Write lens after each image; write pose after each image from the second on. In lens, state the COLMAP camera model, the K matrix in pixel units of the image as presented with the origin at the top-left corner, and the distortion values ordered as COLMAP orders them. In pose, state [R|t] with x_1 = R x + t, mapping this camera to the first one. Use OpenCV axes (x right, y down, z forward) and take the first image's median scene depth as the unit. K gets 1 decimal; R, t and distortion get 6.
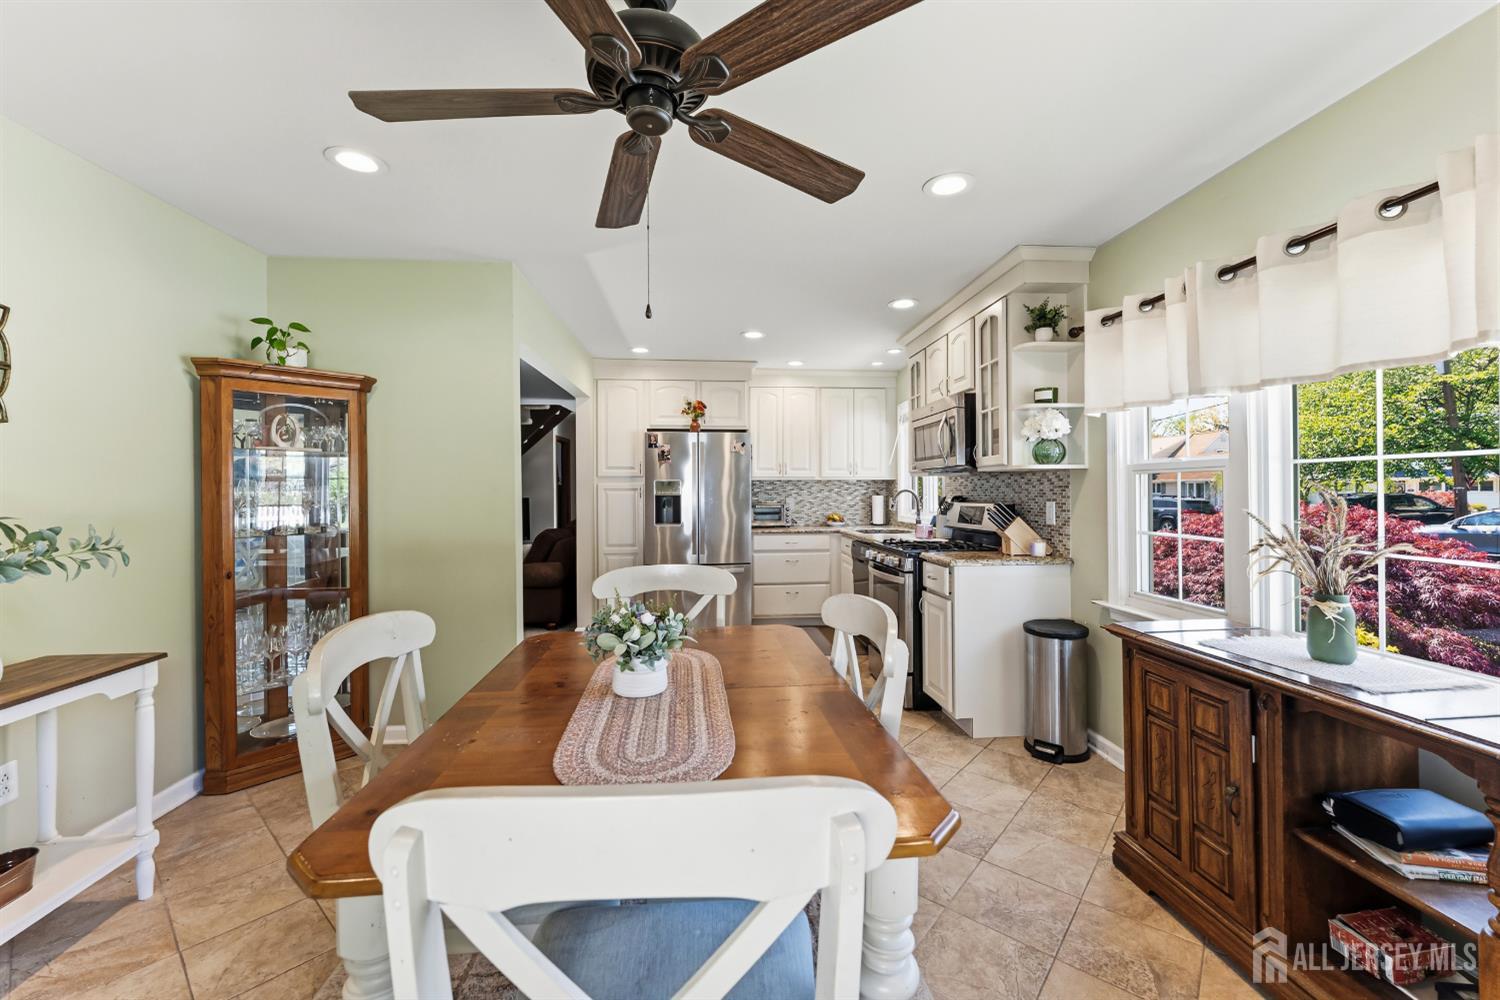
lens RADIAL K [[621.7, 0, 753.7], [0, 621.7, 494.6], [0, 0, 1]] dist [0.000918, 0.000099]
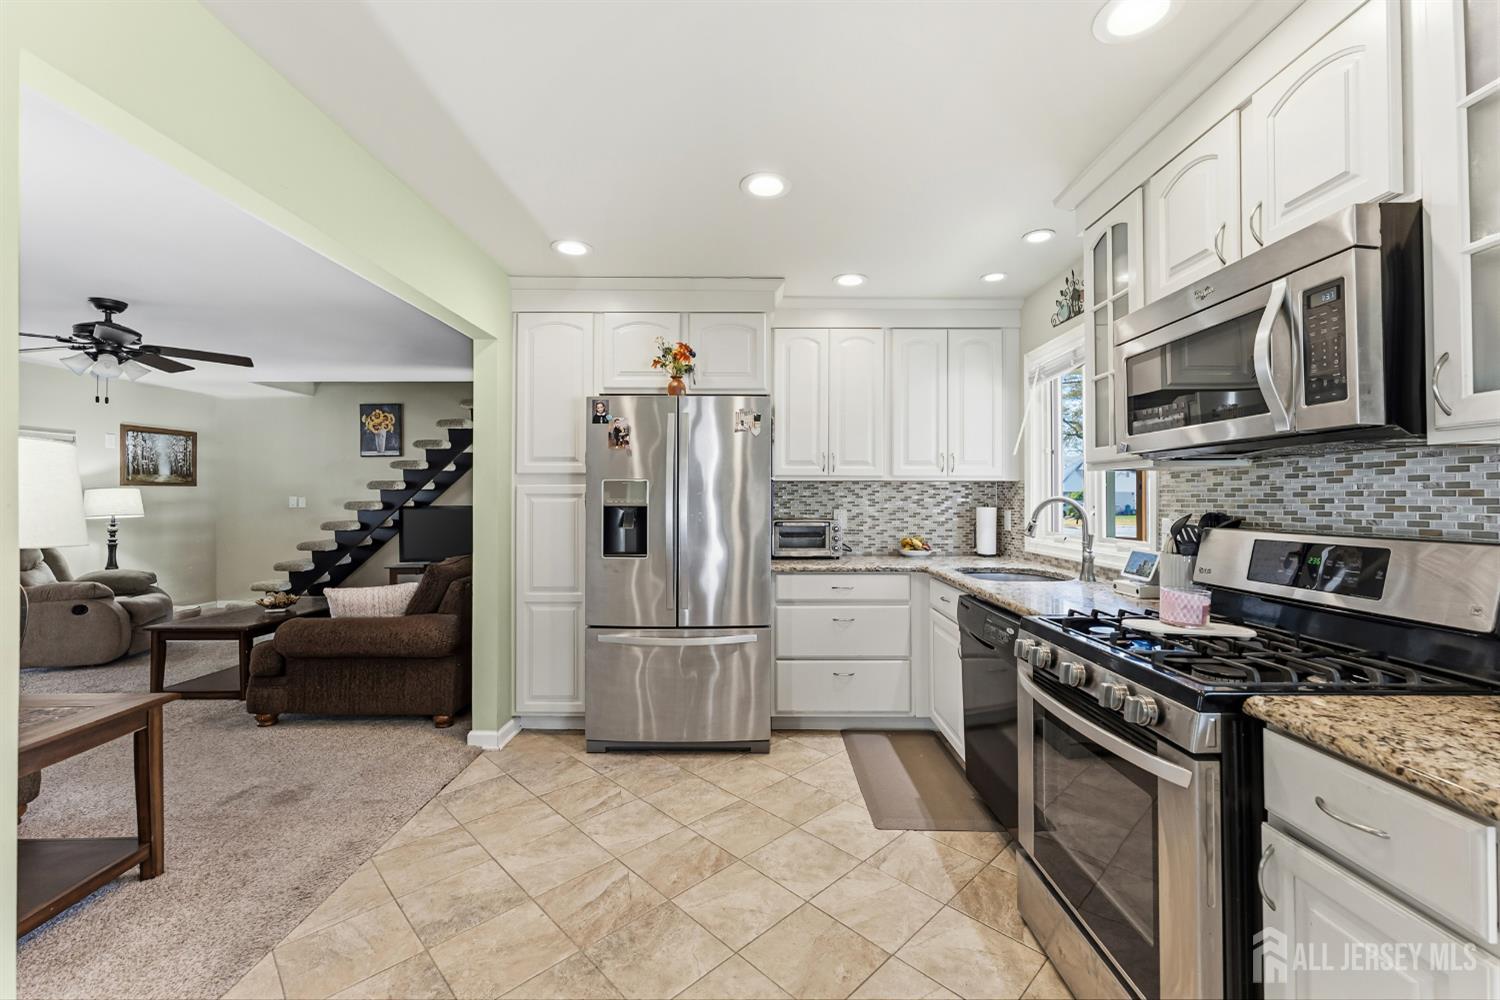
lens RADIAL K [[610.1, 0, 755.6], [0, 610.1, 490.4], [0, 0, 1]] dist [0.000035, 0.000200]
pose [[0.996389, 0.004020, -0.084805, 0.028511], [-0.005410, 0.999855, -0.016169, -0.004477], [0.084728, 0.016569, 0.996266, 0.430299]]
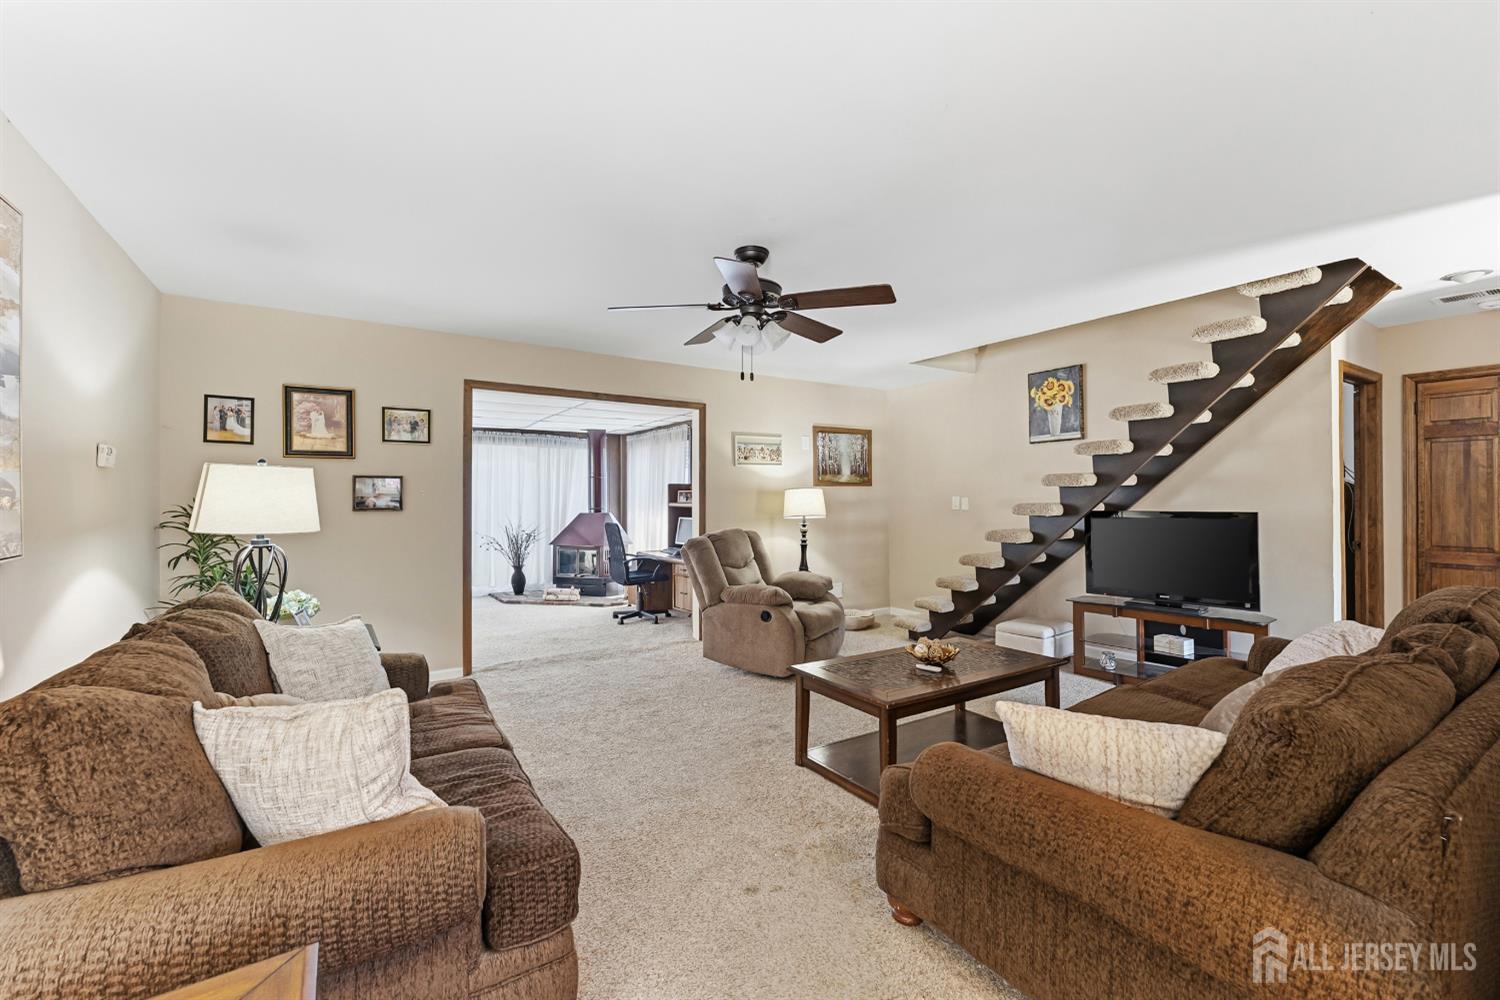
lens RADIAL K [[621.7, 0, 753.7], [0, 621.7, 494.6], [0, 0, 1]] dist [0.000918, 0.000099]
pose [[0.491804, 0.000785, -0.870706, -0.252090], [-0.005715, 0.999981, -0.002326, -0.005783], [0.870687, 0.006120, 0.491799, 0.756839]]
